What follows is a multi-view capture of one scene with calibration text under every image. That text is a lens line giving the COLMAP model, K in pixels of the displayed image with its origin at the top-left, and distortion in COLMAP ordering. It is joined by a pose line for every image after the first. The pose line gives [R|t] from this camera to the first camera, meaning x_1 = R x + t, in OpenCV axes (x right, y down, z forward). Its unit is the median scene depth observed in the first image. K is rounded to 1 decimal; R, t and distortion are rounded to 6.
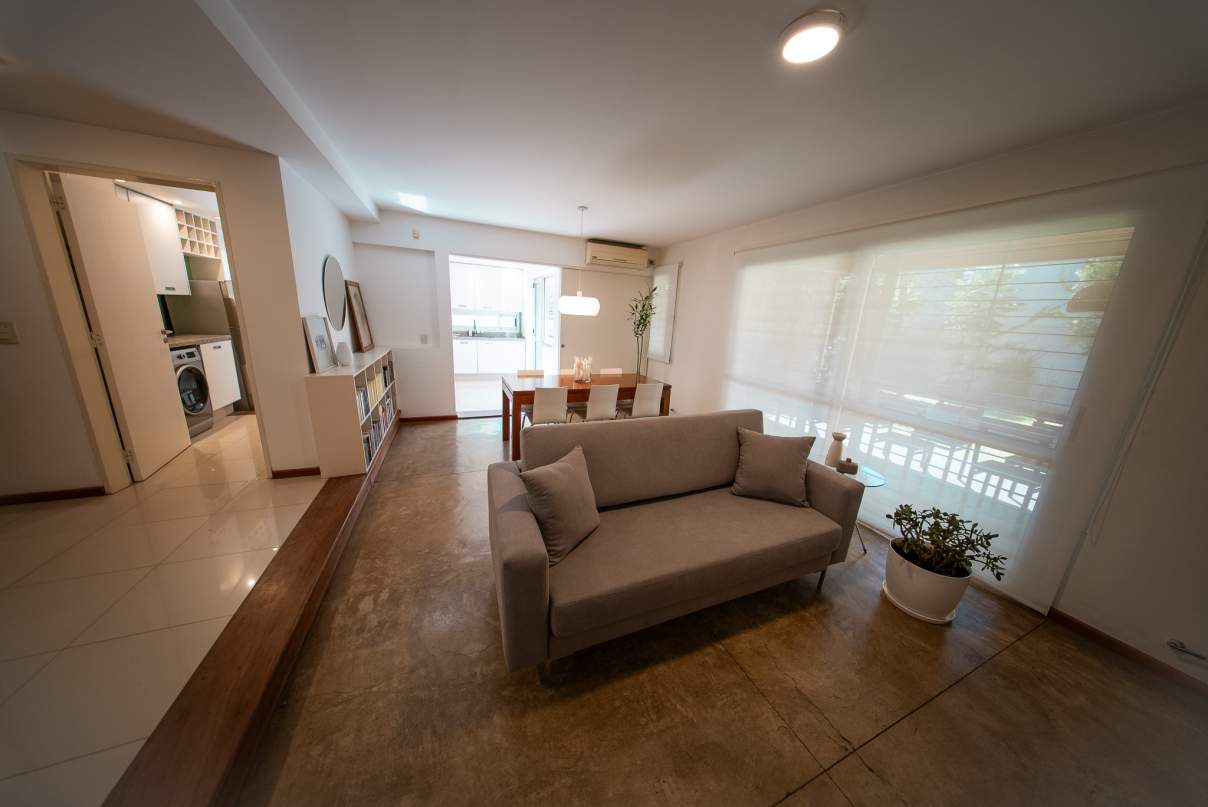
lens RADIAL K [[352.6, 0, 606.6], [0, 352.6, 399.0], [0, 0, 1]] dist [0.001162, -0.002182]
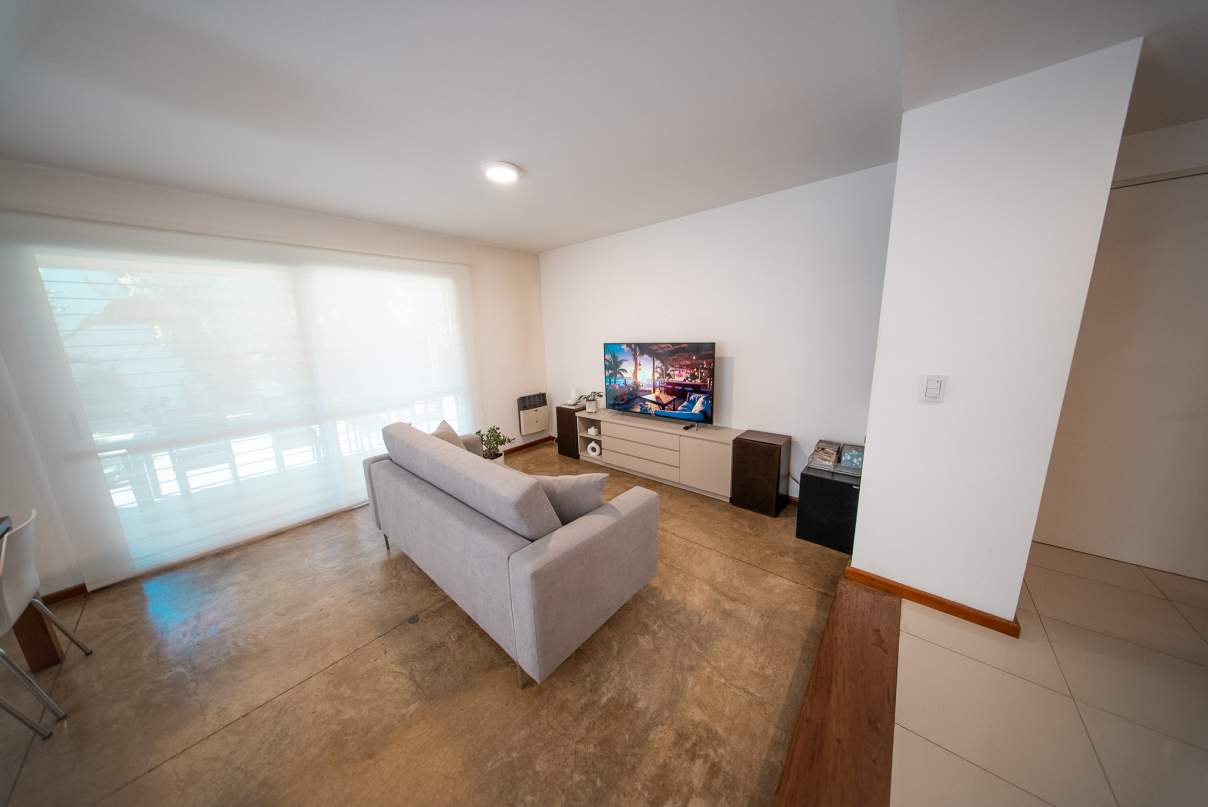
lens RADIAL K [[352.3, 0, 603.8], [0, 352.3, 401.0], [0, 0, 1]] dist [0.001211, -0.002438]
pose [[-0.440806, -0.213195, 0.871916, -1.114269], [0.216376, 0.917499, 0.333732, -0.369214], [-0.871132, 0.335773, -0.358308, 1.252847]]
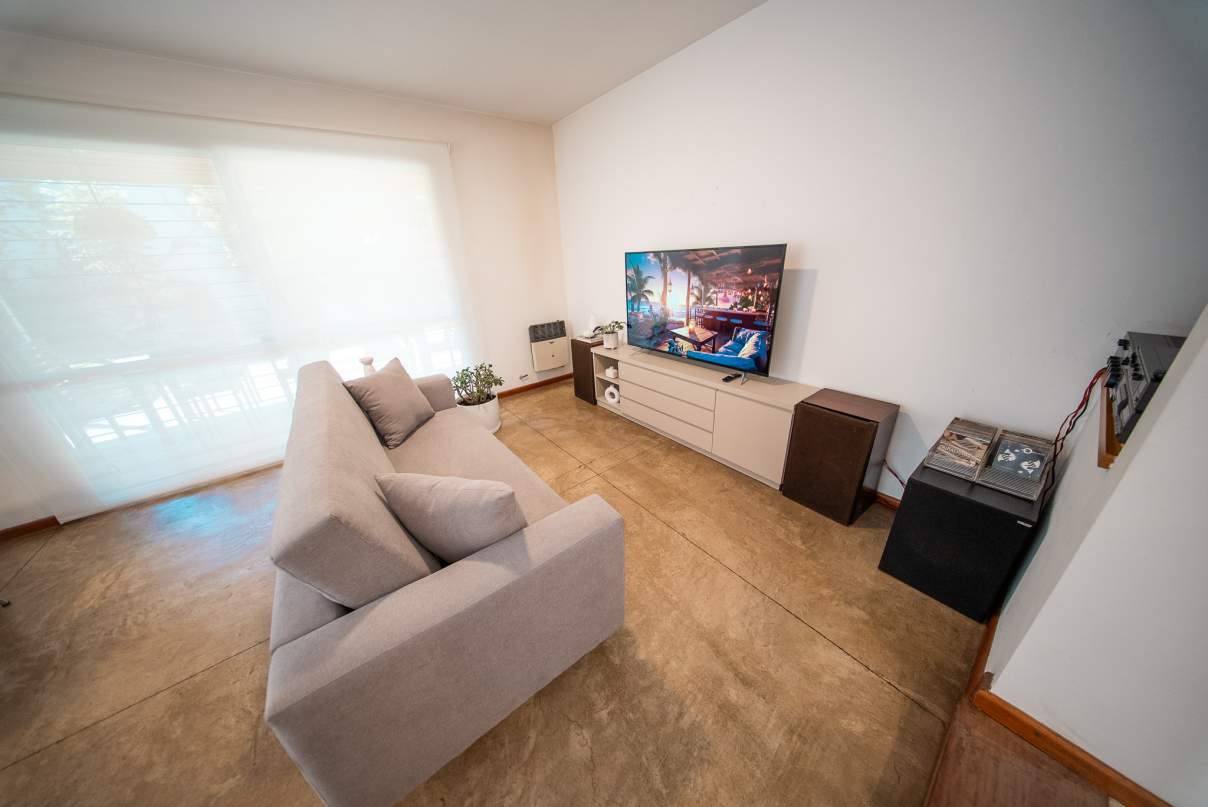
lens RADIAL K [[352.3, 0, 603.8], [0, 352.3, 401.0], [0, 0, 1]] dist [0.001211, -0.002438]
pose [[-0.259643, -0.411647, 0.873575, -0.713247], [0.257254, 0.842427, 0.473430, -0.160039], [-0.930809, 0.347654, -0.112833, 0.803016]]
